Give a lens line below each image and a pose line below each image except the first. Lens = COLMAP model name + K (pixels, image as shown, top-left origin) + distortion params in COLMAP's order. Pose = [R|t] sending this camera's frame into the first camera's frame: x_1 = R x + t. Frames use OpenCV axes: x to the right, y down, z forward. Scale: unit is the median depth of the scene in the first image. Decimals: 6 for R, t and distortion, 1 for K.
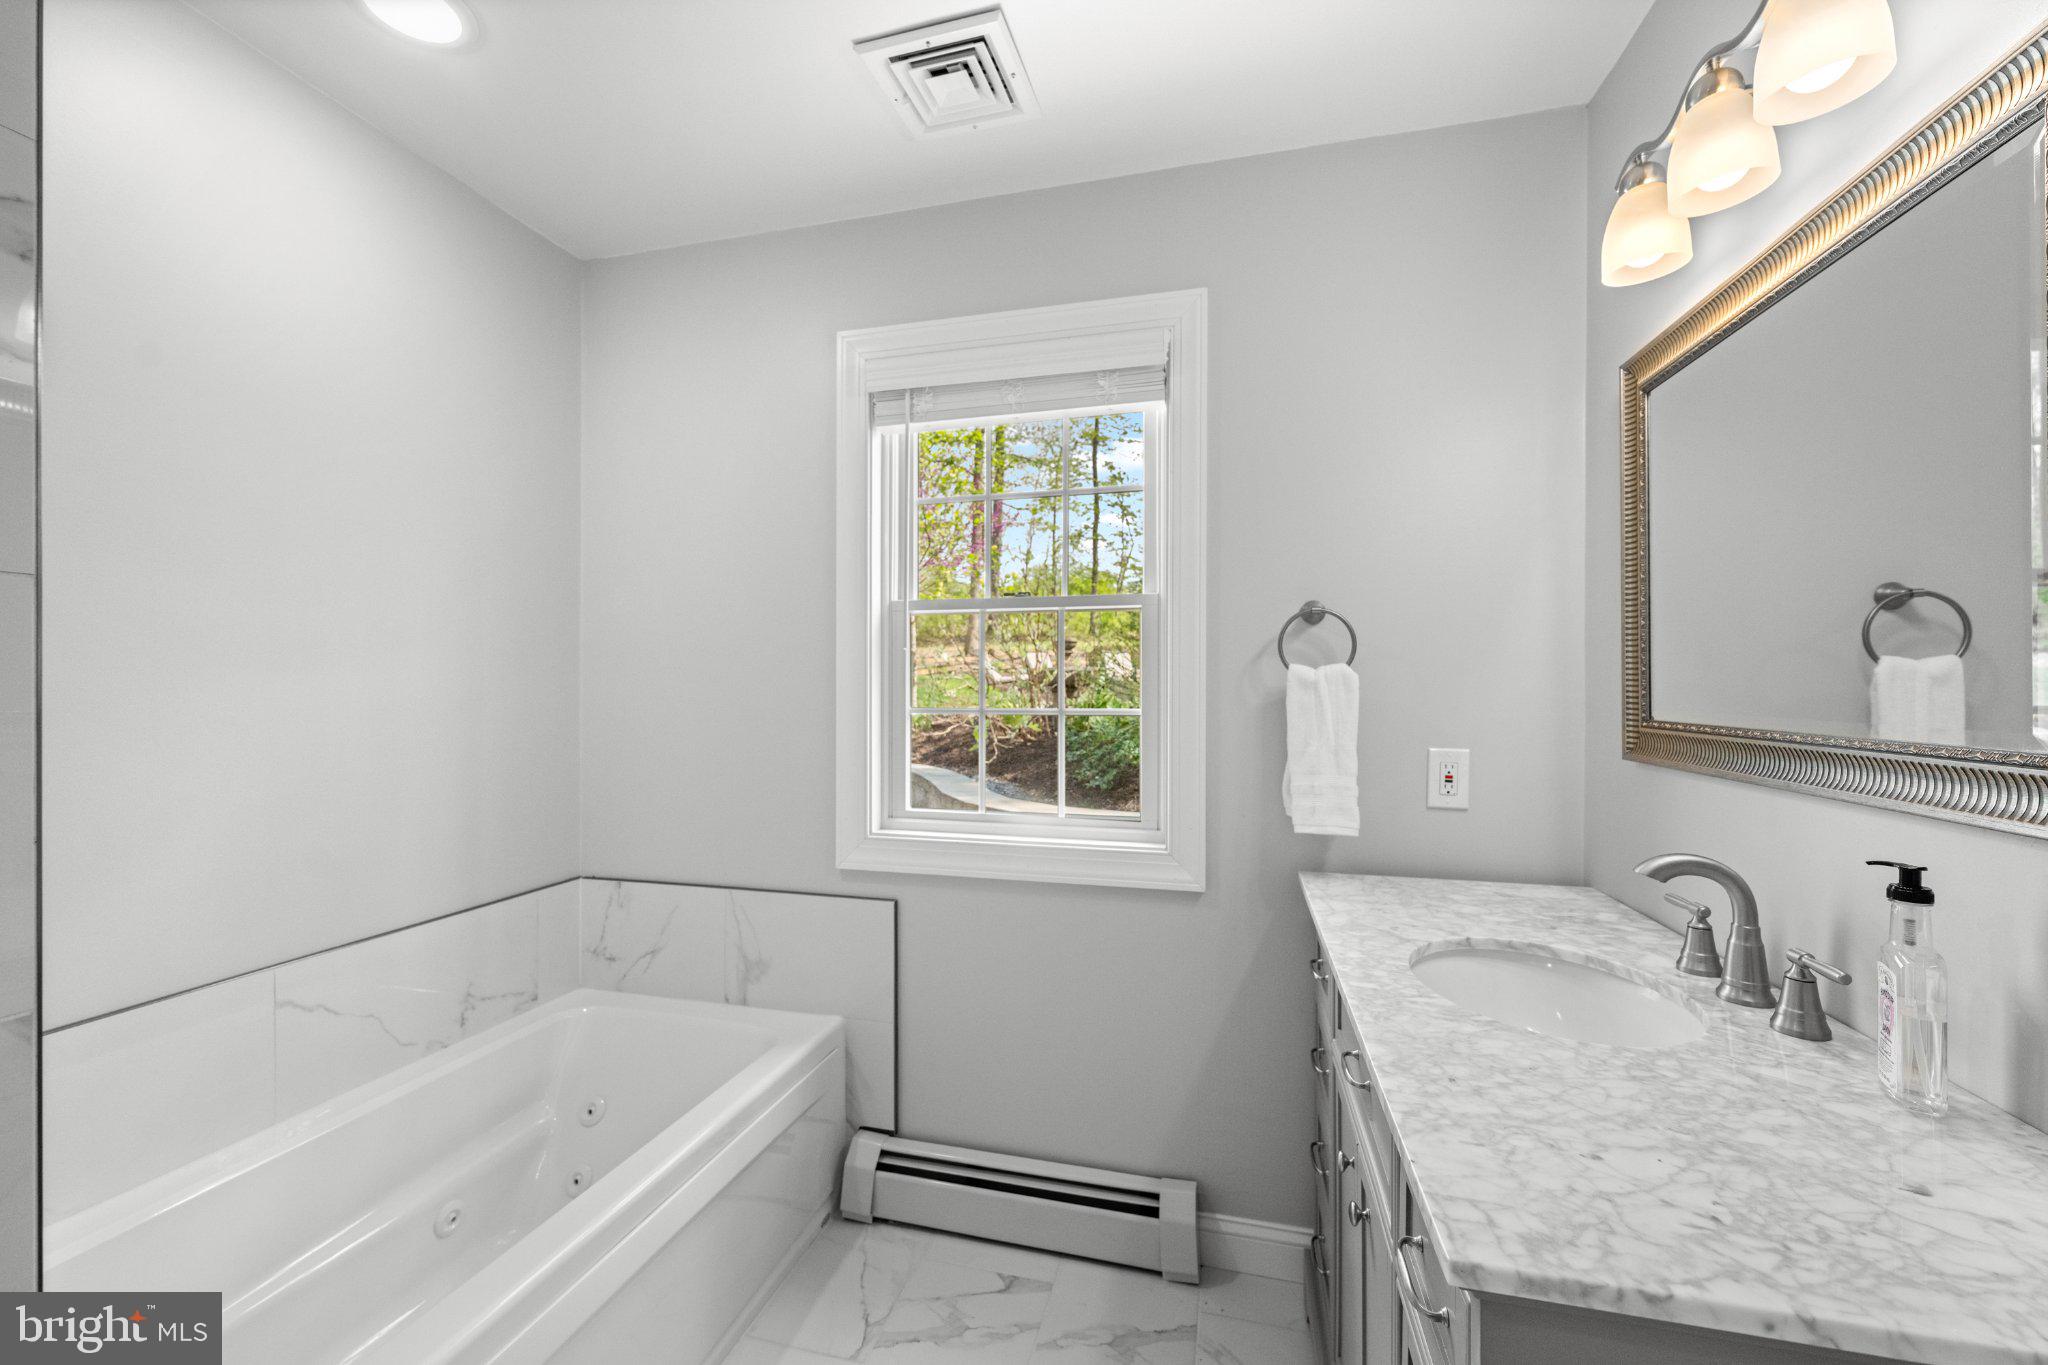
lens RADIAL K [[820.8, 0, 1023.3], [0, 820.8, 686.6], [0, 0, 1]] dist [0.002711, -0.001001]
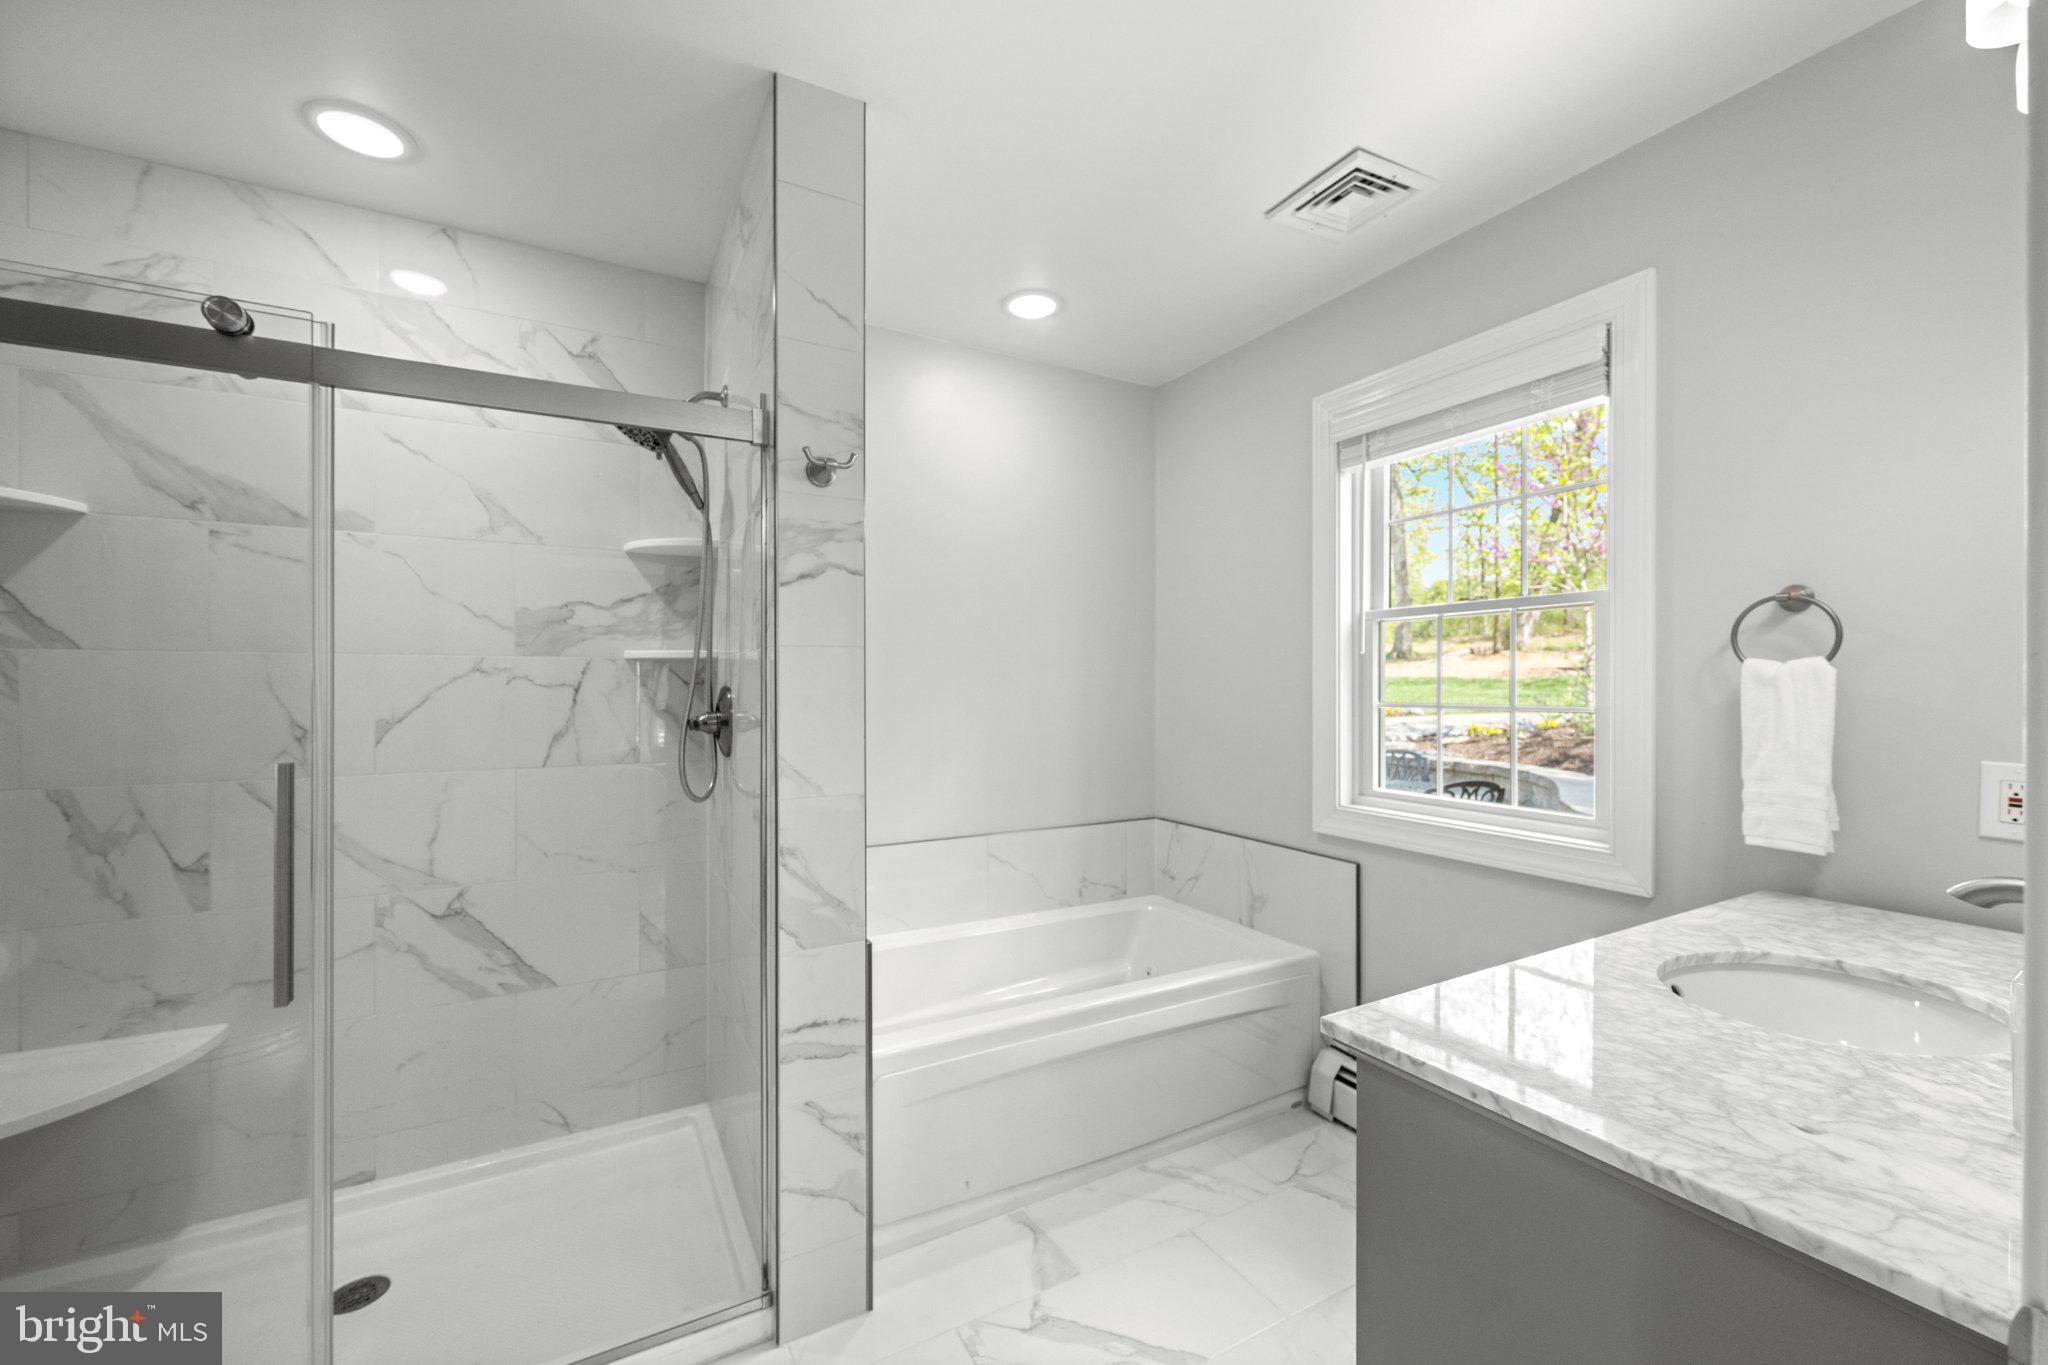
lens RADIAL K [[820.8, 0, 1024.0], [0, 820.8, 682.9], [0, 0, 1]] dist [0.002711, -0.001001]
pose [[0.694644, -0.003046, -0.719348, 0.392915], [0.001651, 0.999995, -0.002640, 0.000457], [0.719352, 0.000646, 0.694645, -0.189959]]
